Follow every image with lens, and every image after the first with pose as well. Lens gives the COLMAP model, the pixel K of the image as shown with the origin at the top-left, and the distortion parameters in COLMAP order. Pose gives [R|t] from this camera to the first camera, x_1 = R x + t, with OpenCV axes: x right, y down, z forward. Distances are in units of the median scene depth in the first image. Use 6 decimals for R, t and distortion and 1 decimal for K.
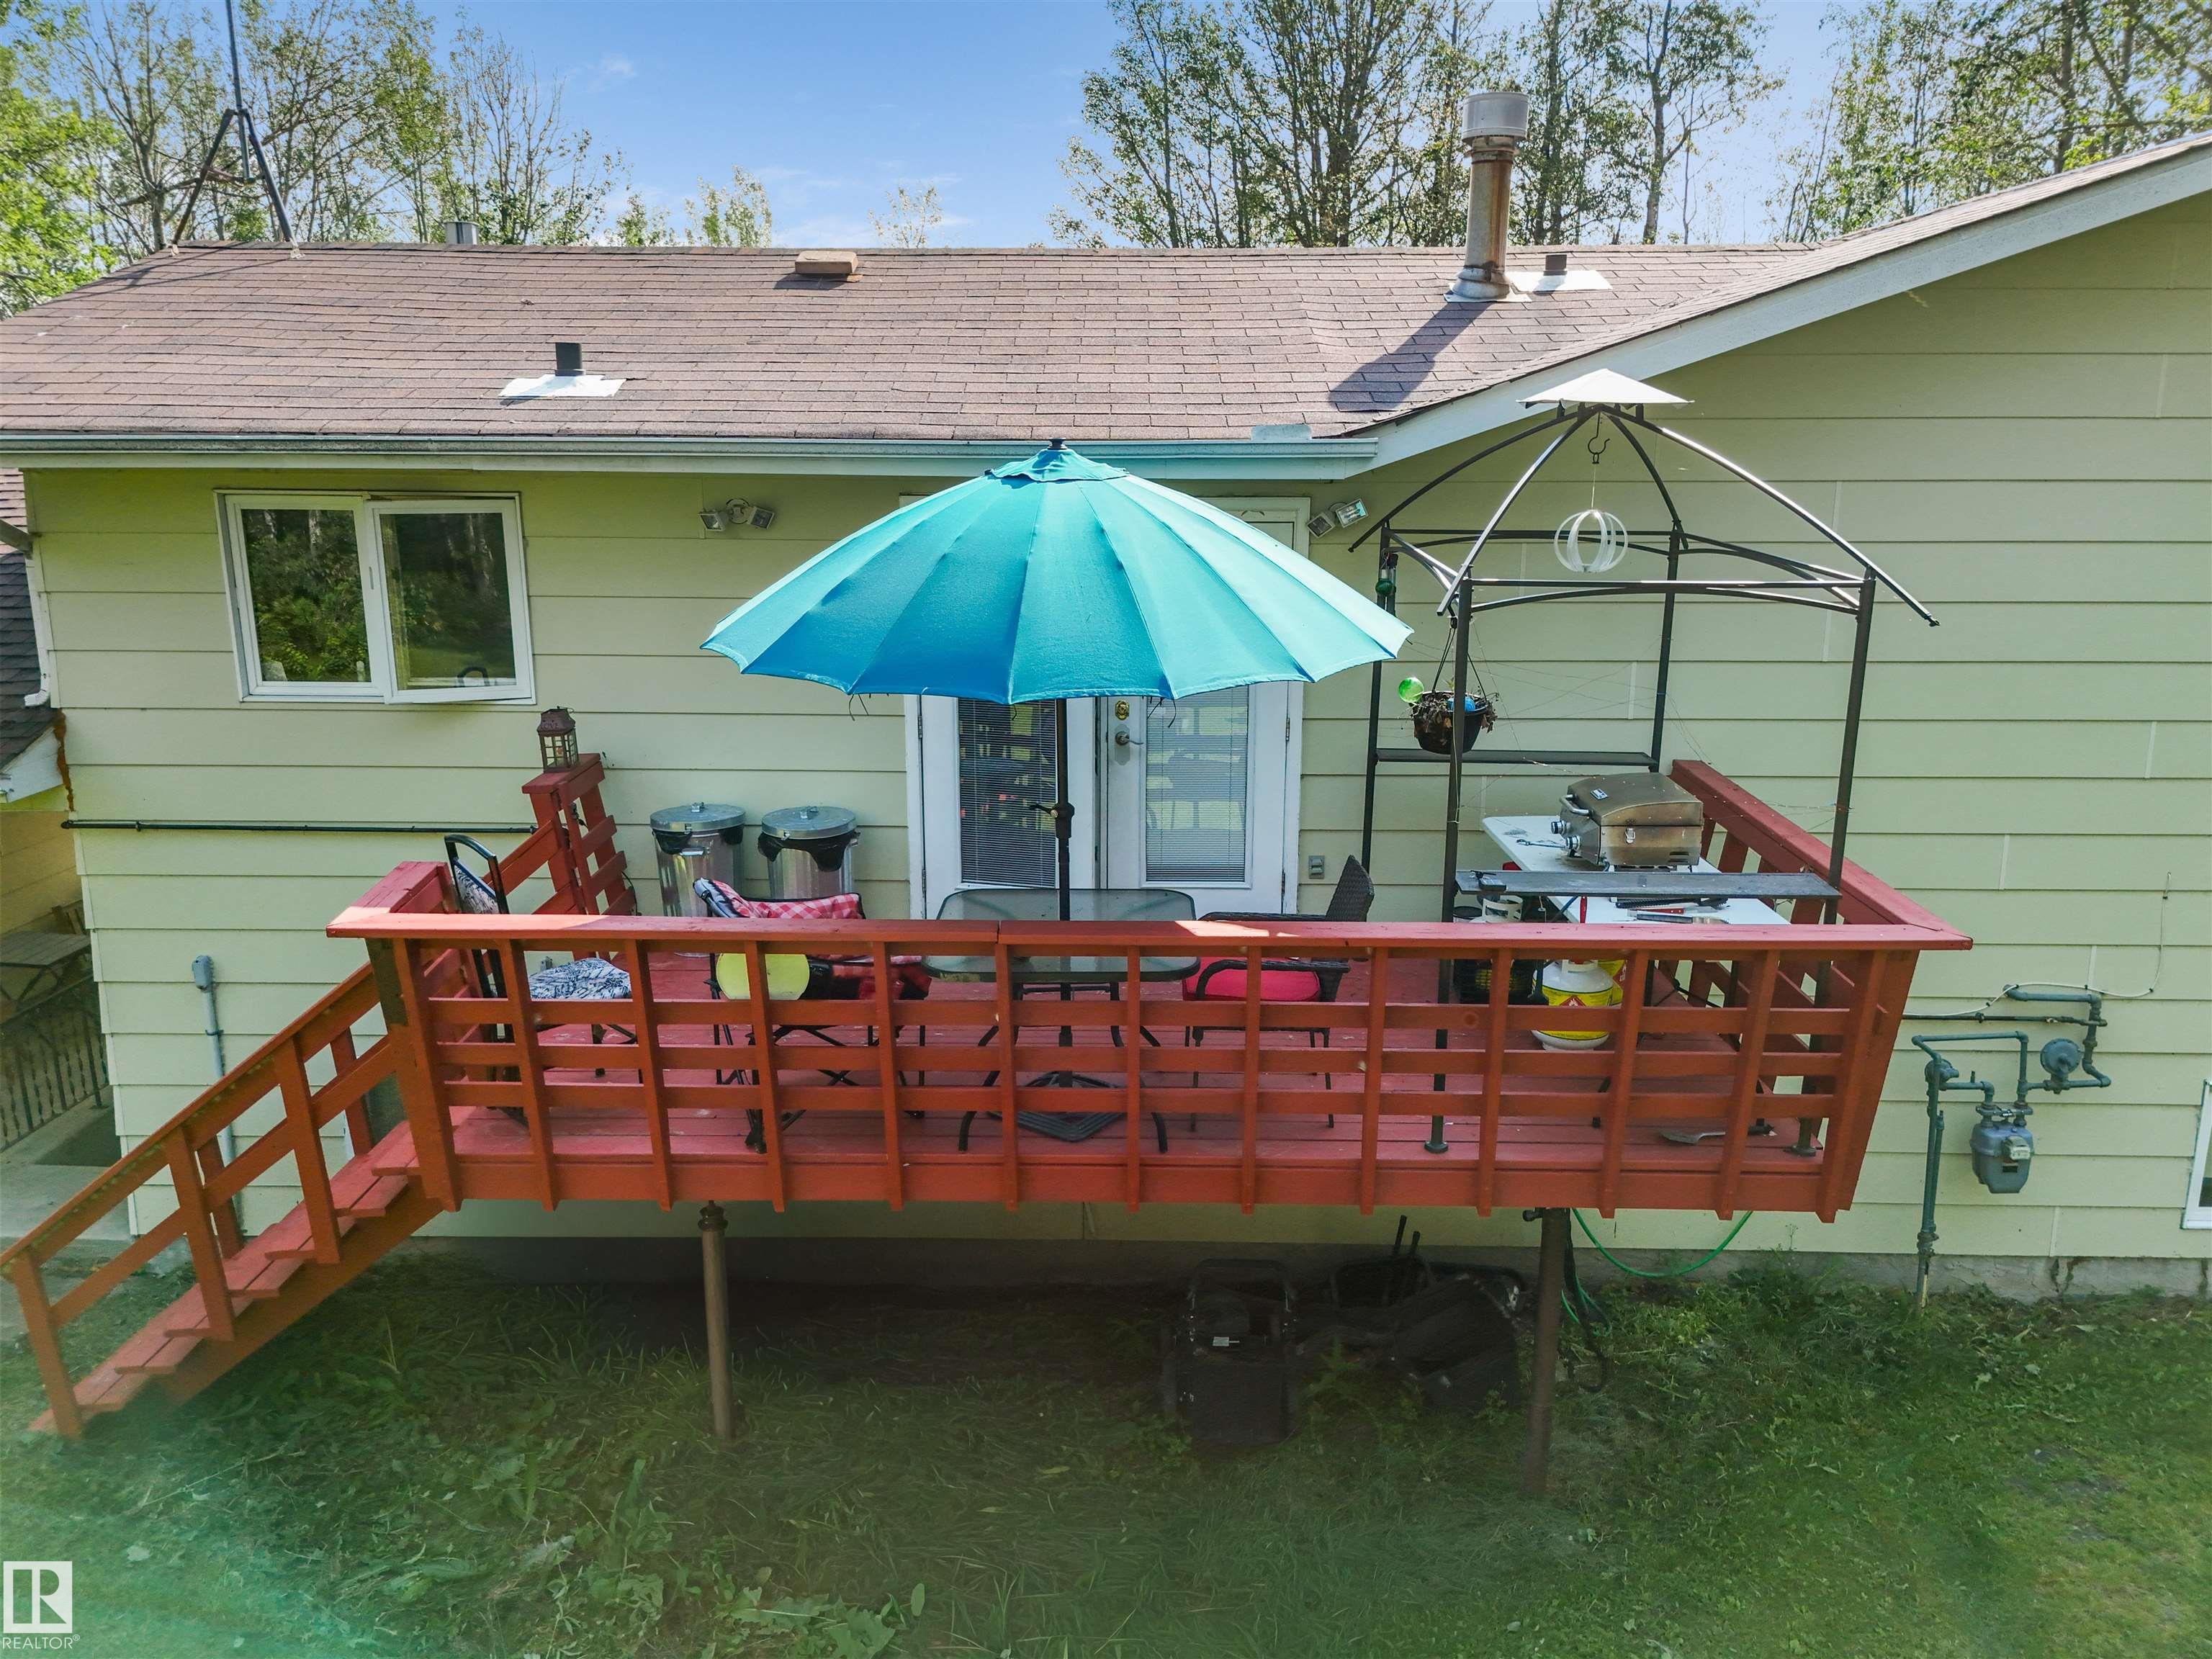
lens RADIAL K [[1639.4, 0, 1106.0], [0, 1639.4, 829.5], [0, 0, 1]] dist [0.078384, -0.062412]
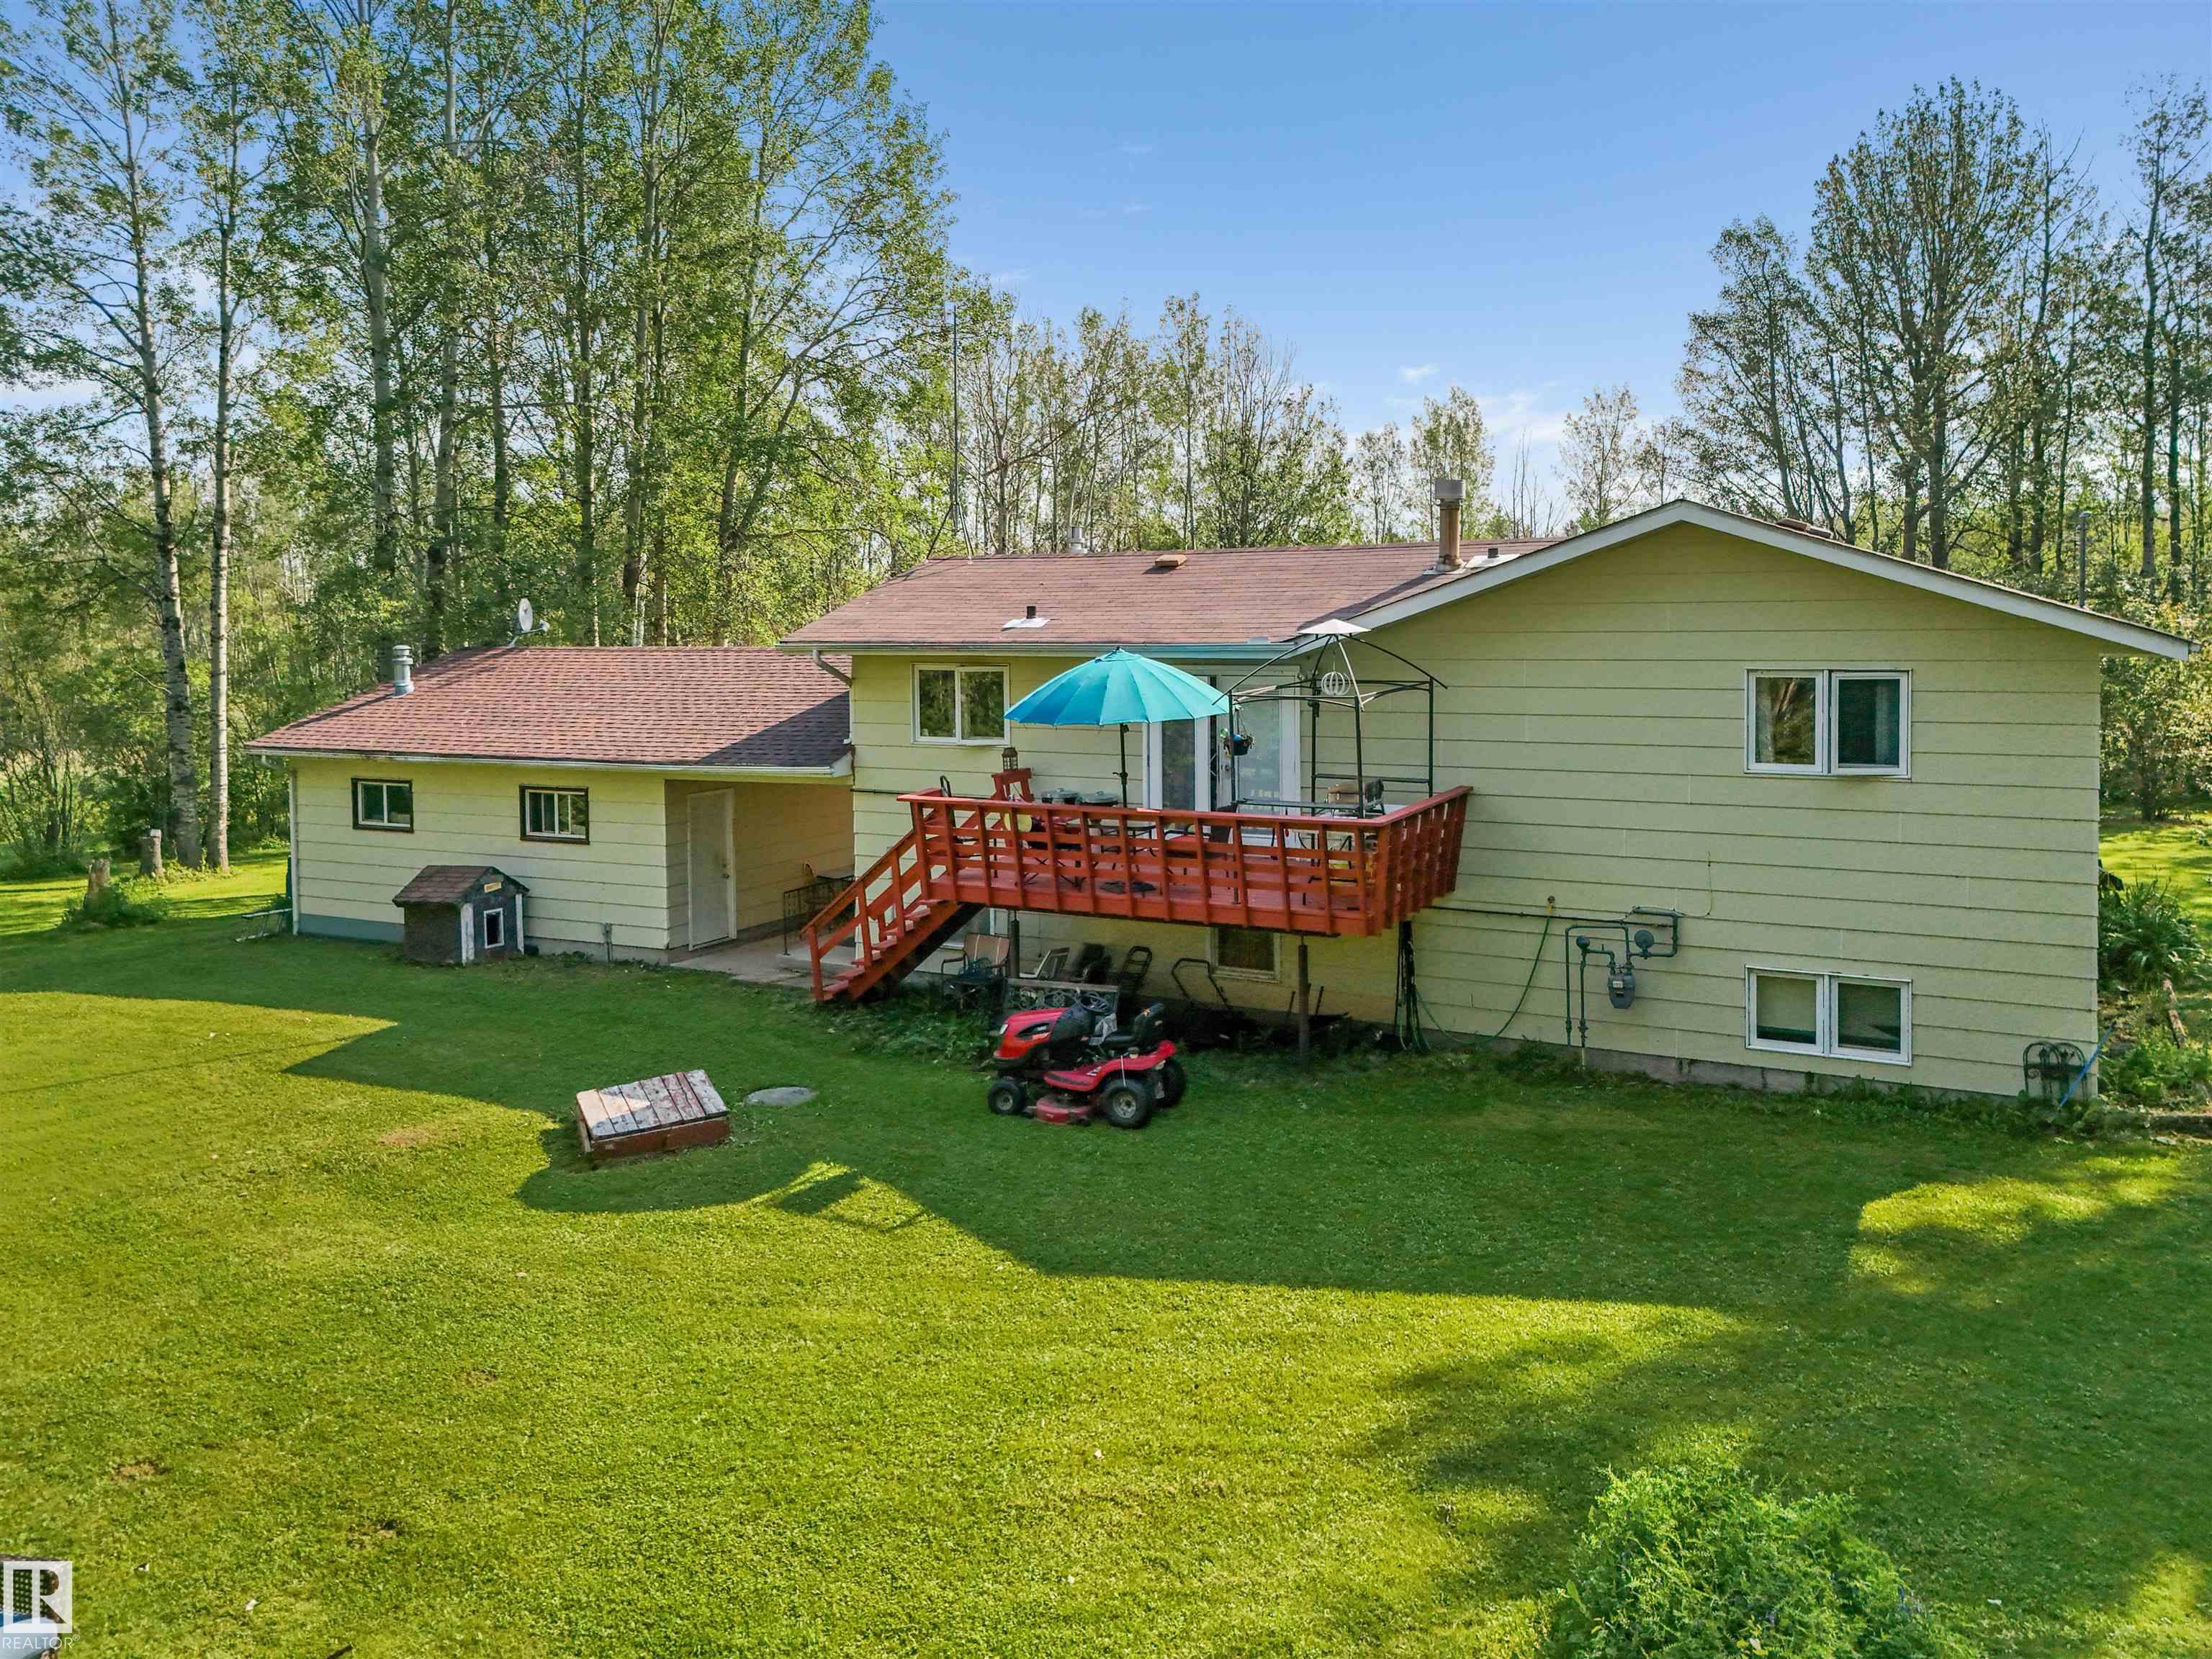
lens RADIAL K [[1709.9, 0, 1095.5], [0, 1709.9, 658.0], [0, 0, 1]] dist [0.077554, -0.090673]
pose [[0.888154, 0.000244, -0.459545, 0.926359], [-0.090858, 0.980353, -0.175079, 0.224538], [0.450474, 0.197251, 0.870727, -1.167420]]
